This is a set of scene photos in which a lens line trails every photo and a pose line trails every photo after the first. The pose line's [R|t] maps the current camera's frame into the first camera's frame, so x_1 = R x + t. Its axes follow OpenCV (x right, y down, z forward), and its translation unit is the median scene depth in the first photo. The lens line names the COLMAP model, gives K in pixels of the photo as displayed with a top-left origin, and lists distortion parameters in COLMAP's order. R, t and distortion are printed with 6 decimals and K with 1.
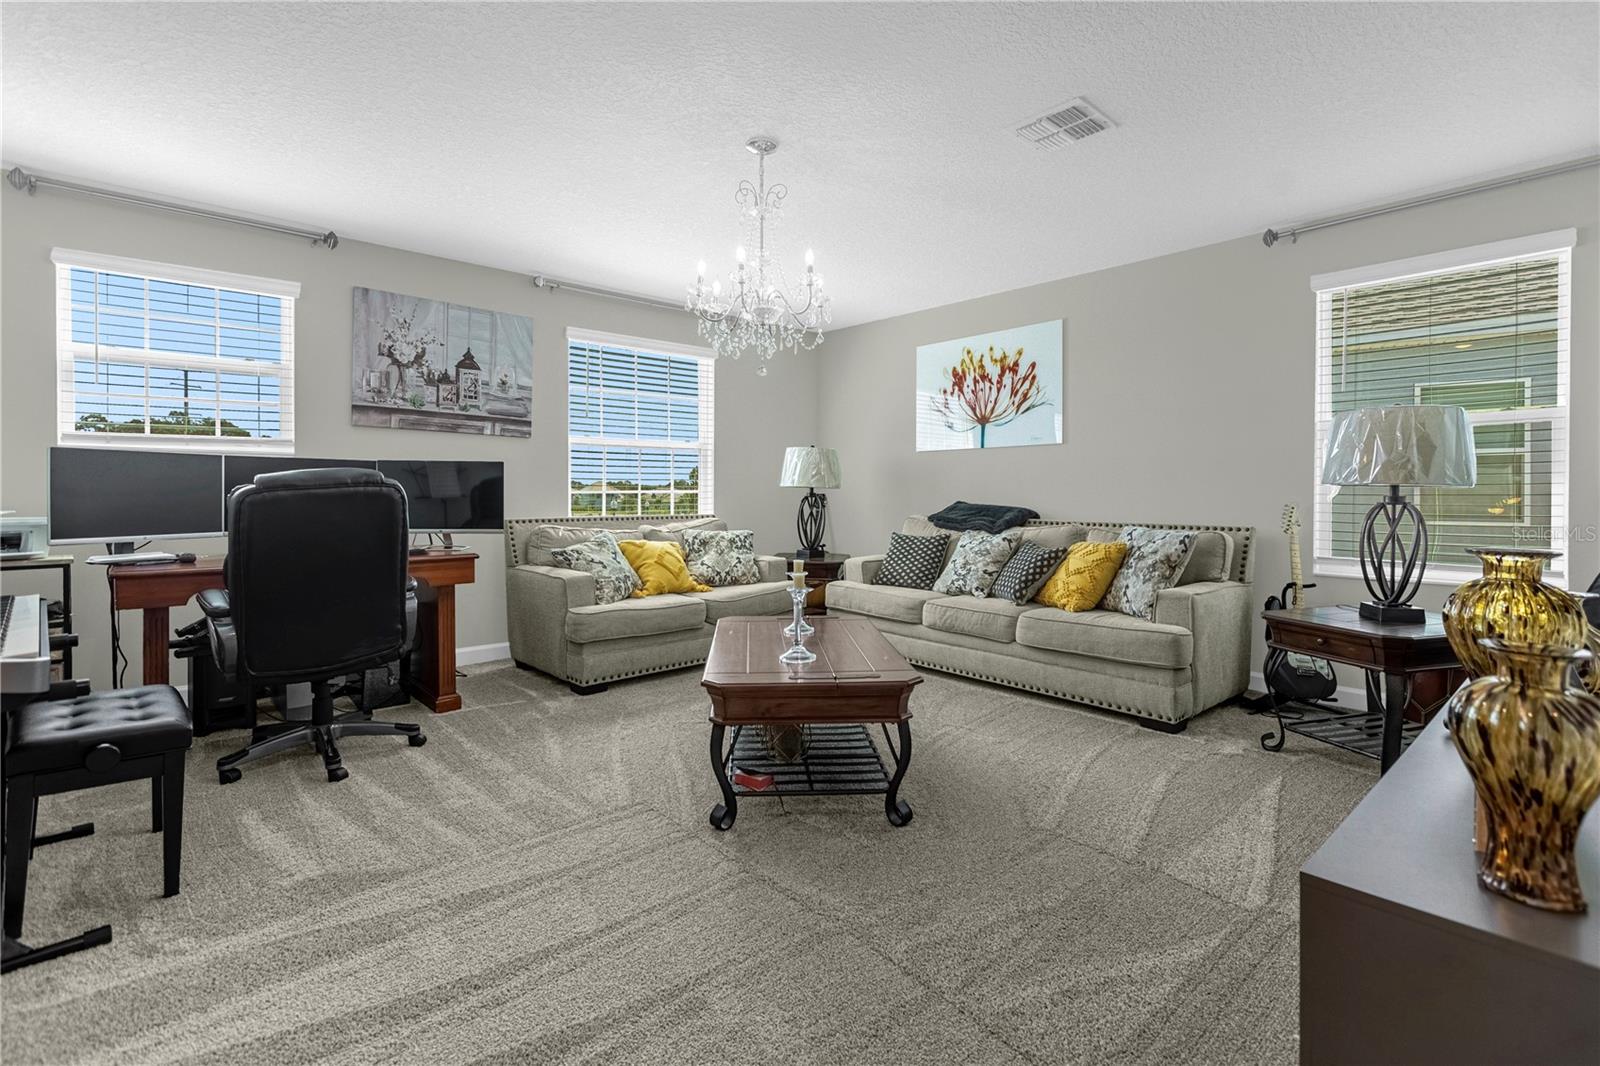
lens RADIAL K [[731.7, 0, 784.3], [0, 731.7, 493.6], [0, 0, 1]] dist [0.008135, -0.003165]
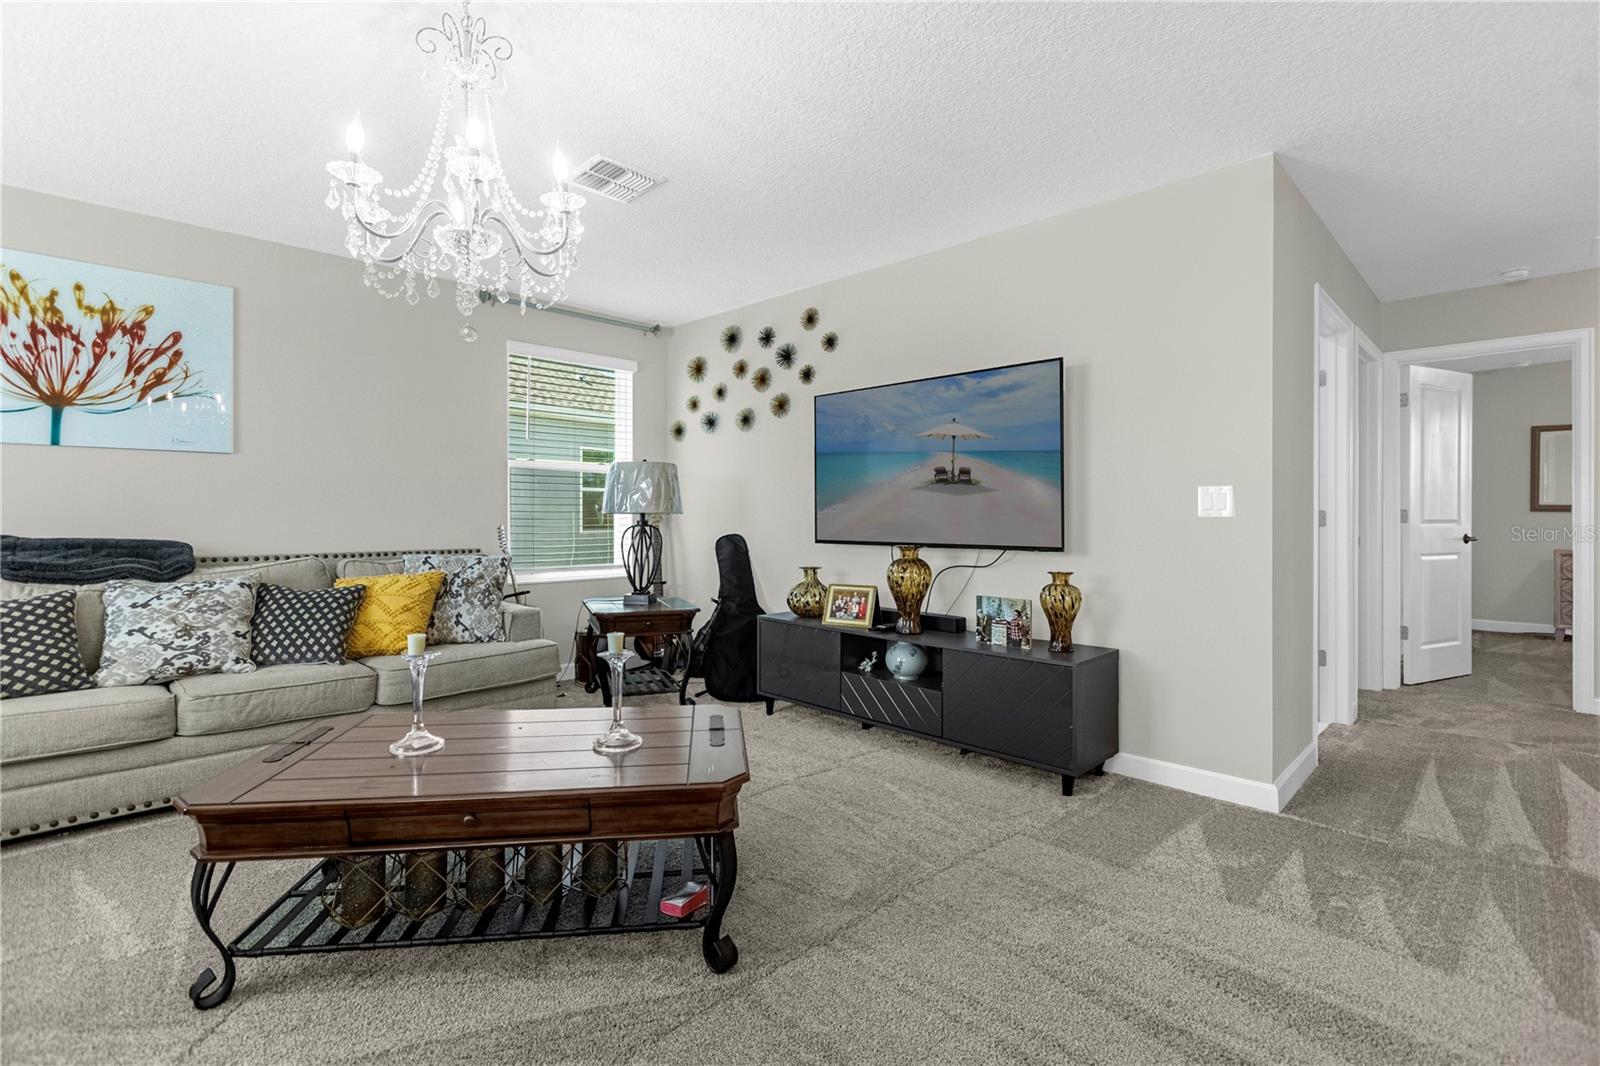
lens RADIAL K [[731.7, 0, 798.9], [0, 731.7, 521.6], [0, 0, 1]] dist [0.008135, -0.003165]
pose [[-0.063223, -0.012717, 0.997918, -0.388429], [0.001106, 0.999917, 0.012813, -0.007038], [-0.997999, 0.001914, -0.063204, 0.442807]]
